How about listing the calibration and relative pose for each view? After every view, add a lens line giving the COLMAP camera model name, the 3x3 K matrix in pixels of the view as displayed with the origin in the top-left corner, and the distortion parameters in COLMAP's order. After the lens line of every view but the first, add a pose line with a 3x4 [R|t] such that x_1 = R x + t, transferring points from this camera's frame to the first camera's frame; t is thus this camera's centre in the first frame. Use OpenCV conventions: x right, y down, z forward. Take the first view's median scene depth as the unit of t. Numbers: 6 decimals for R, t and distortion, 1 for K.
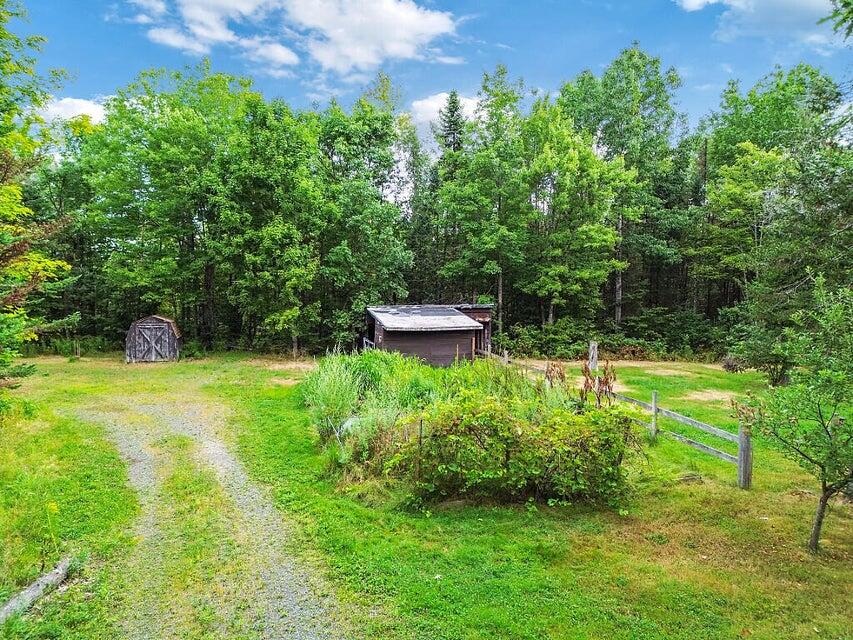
lens RADIAL K [[606.9, 0, 424.9], [0, 606.9, 324.1], [0, 0, 1]] dist [0.086888, -0.000894]
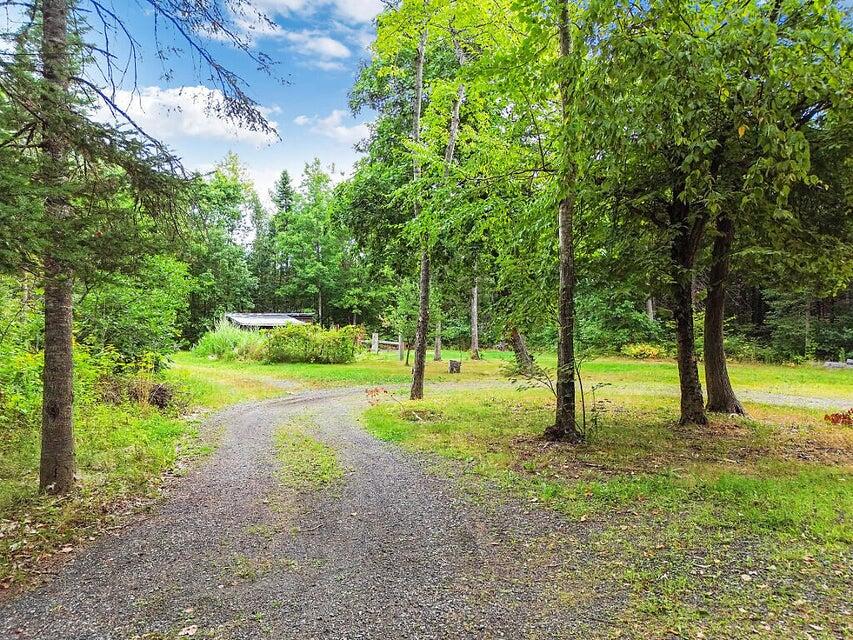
lens RADIAL K [[606.9, 0, 432.0], [0, 606.9, 320.6], [0, 0, 1]] dist [0.086888, -0.000894]
pose [[0.962665, -0.004589, 0.270657, -0.013768], [0.024920, 0.997113, -0.071731, 0.095497], [-0.269546, 0.075798, 0.960000, -0.500278]]
